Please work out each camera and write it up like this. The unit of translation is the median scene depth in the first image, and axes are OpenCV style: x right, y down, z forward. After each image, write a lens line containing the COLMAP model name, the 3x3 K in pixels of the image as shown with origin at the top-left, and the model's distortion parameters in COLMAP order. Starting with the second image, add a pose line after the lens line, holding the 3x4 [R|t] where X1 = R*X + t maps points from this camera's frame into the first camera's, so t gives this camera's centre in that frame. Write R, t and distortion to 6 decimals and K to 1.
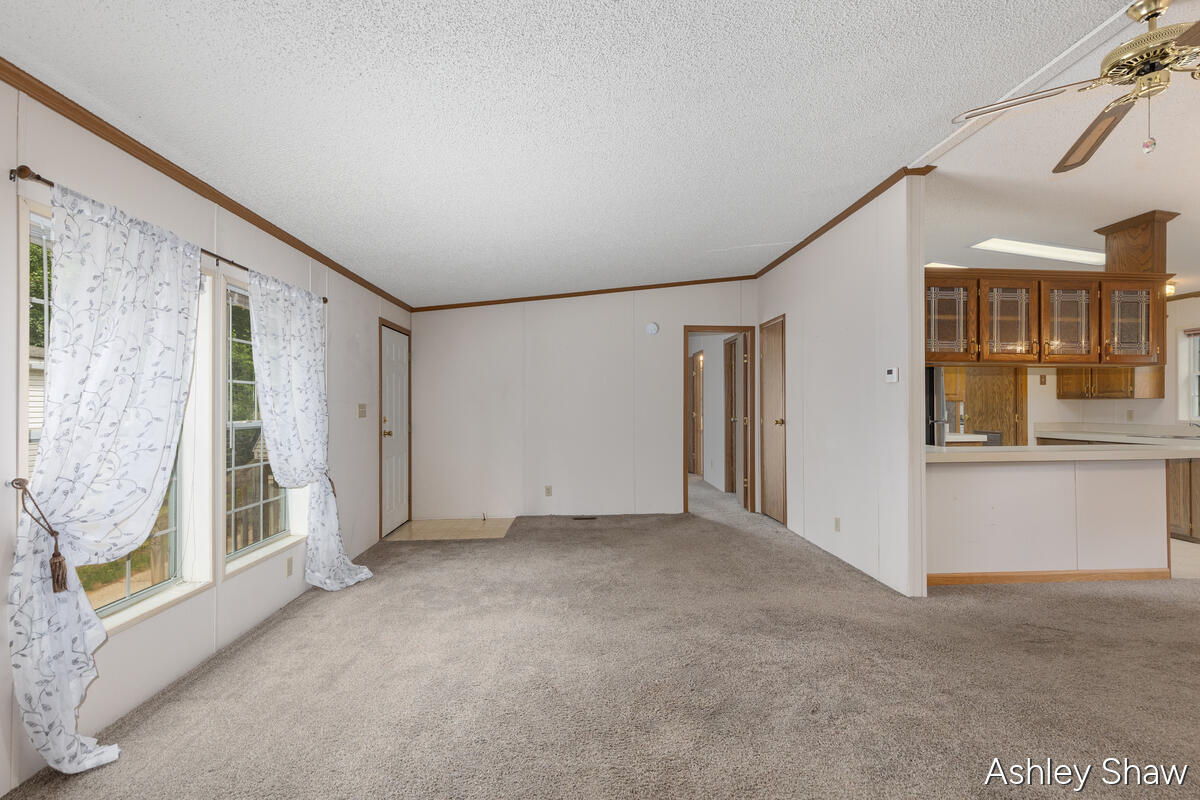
lens RADIAL K [[540.2, 0, 607.0], [0, 540.2, 398.8], [0, 0, 1]] dist [-0.000796, 0.000844]
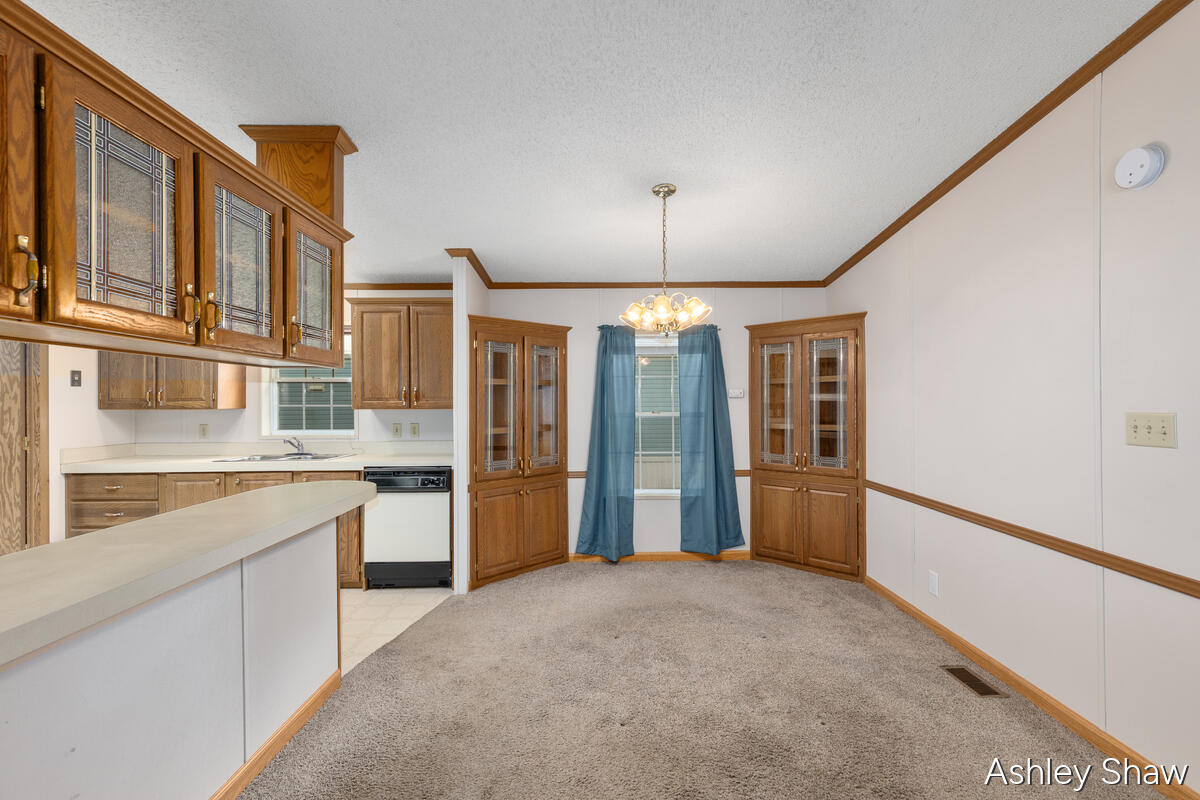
lens RADIAL K [[540.2, 0, 607.0], [0, 540.2, 398.9], [0, 0, 1]] dist [-0.000796, 0.000844]
pose [[0.043383, 0.004380, 0.999049, 0.256833], [-0.009611, 0.999946, -0.003967, -0.017238], [-0.999012, -0.009429, 0.043423, 0.430596]]
